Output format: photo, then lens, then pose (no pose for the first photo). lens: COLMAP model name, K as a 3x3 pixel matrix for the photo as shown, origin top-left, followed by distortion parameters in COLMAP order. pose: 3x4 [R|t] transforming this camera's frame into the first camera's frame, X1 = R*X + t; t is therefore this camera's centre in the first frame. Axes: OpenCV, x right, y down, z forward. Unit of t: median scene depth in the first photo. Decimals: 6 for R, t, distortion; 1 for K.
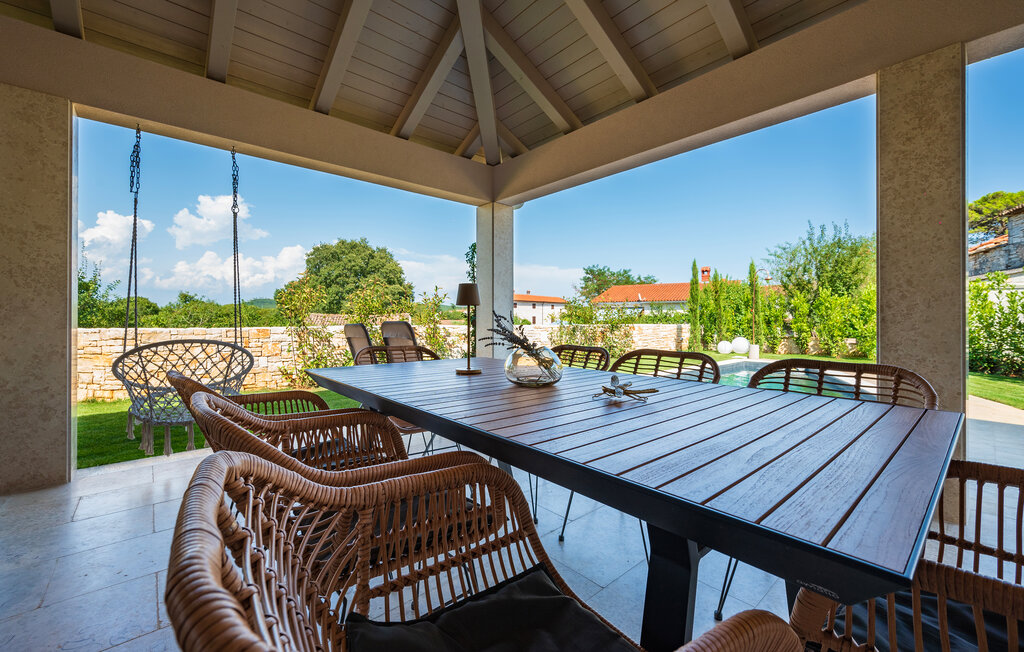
lens RADIAL K [[419.1, 0, 508.6], [0, 419.1, 317.7], [0, 0, 1]] dist [-0.003166, 0.001342]
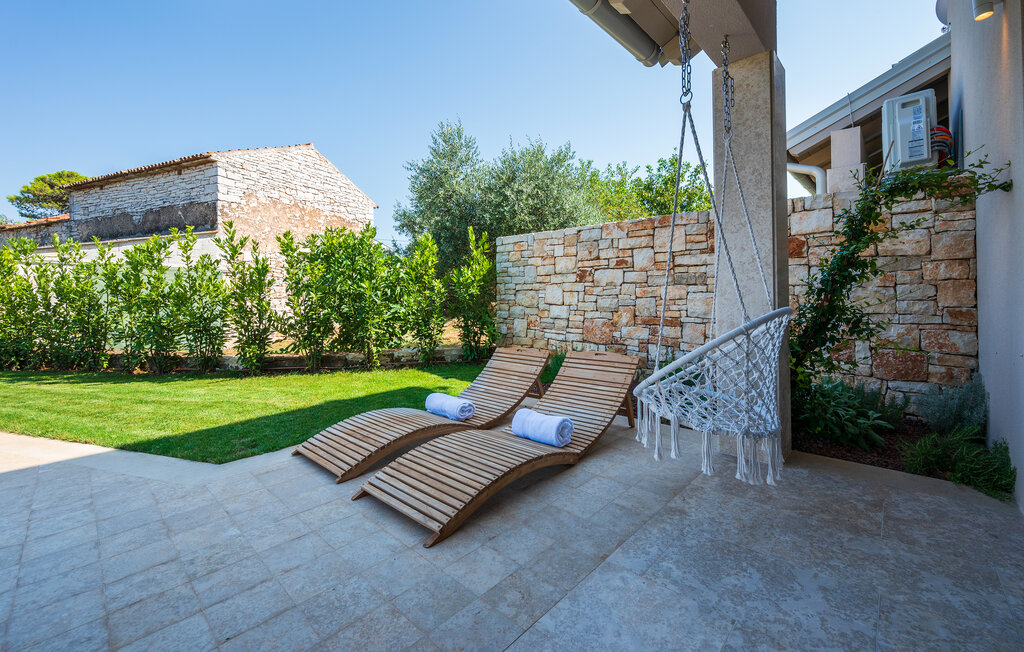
lens RADIAL K [[419.1, 0, 534.8], [0, 419.1, 293.9], [0, 0, 1]] dist [-0.003166, 0.001342]
pose [[-0.115766, 0.002081, 0.993274, 0.140089], [0.009770, 0.999952, -0.000957, 0.001802], [-0.993228, 0.009593, -0.115781, 0.071071]]
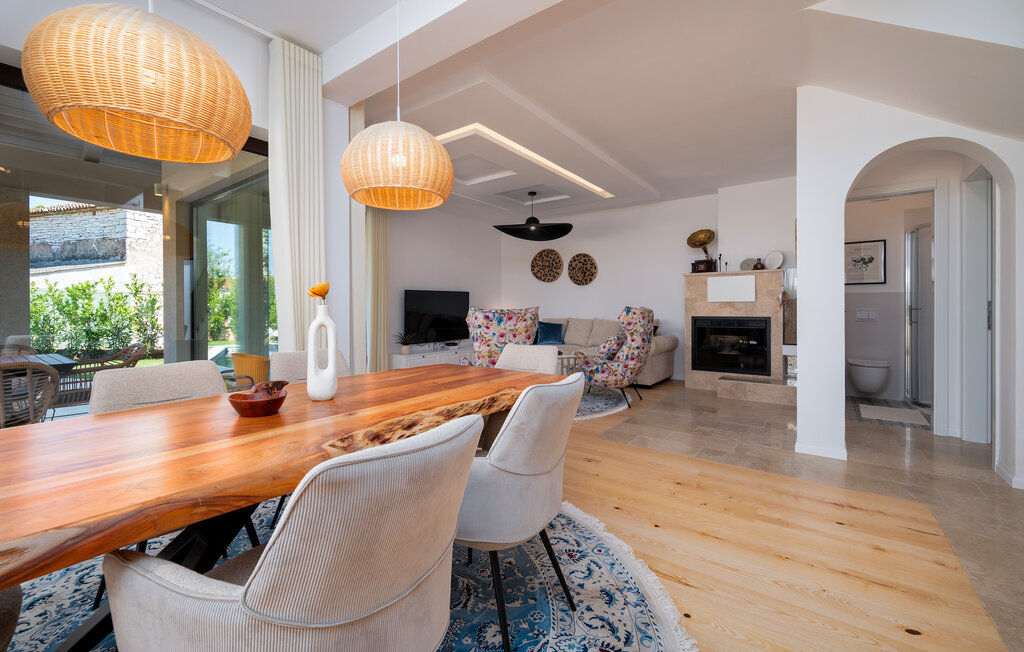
lens RADIAL K [[419.1, 0, 510.3], [0, 419.1, 308.2], [0, 0, 1]] dist [-0.003166, 0.001342]
pose [[-0.210203, -0.000743, 0.977657, -0.242430], [-0.000647, 1.000000, 0.000621, -0.012150], [-0.977658, -0.000502, -0.210203, -0.152398]]
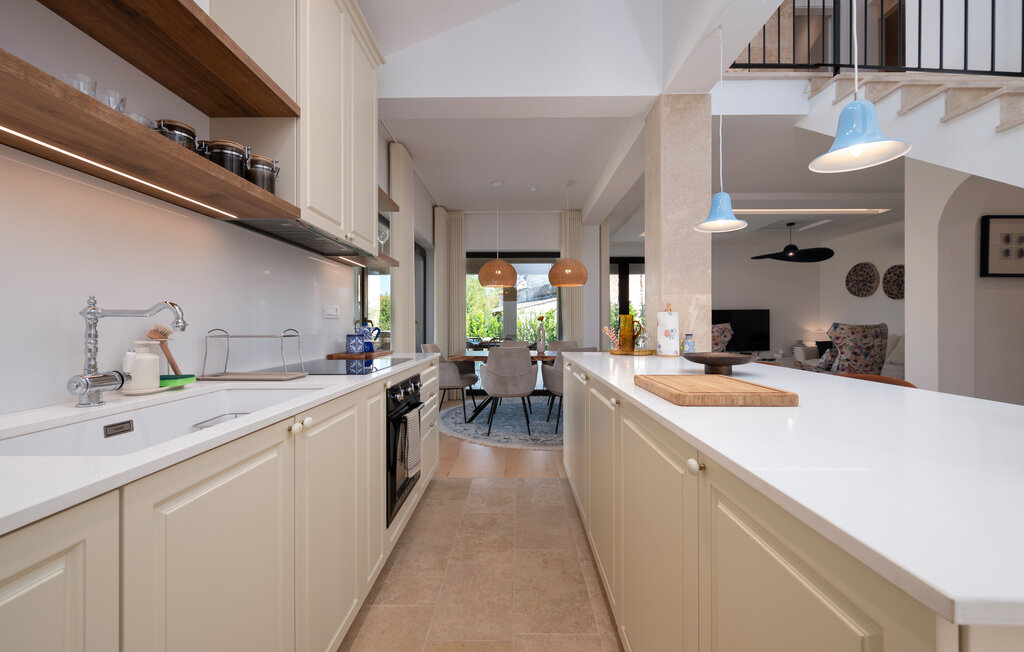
lens RADIAL K [[419.1, 0, 517.2], [0, 419.1, 323.7], [0, 0, 1]] dist [-0.003166, 0.001342]
pose [[0.669846, -0.001015, 0.742499, -0.436879], [-0.001491, 0.999995, 0.002712, -0.013301], [-0.742498, -0.002923, 0.669842, -0.389914]]
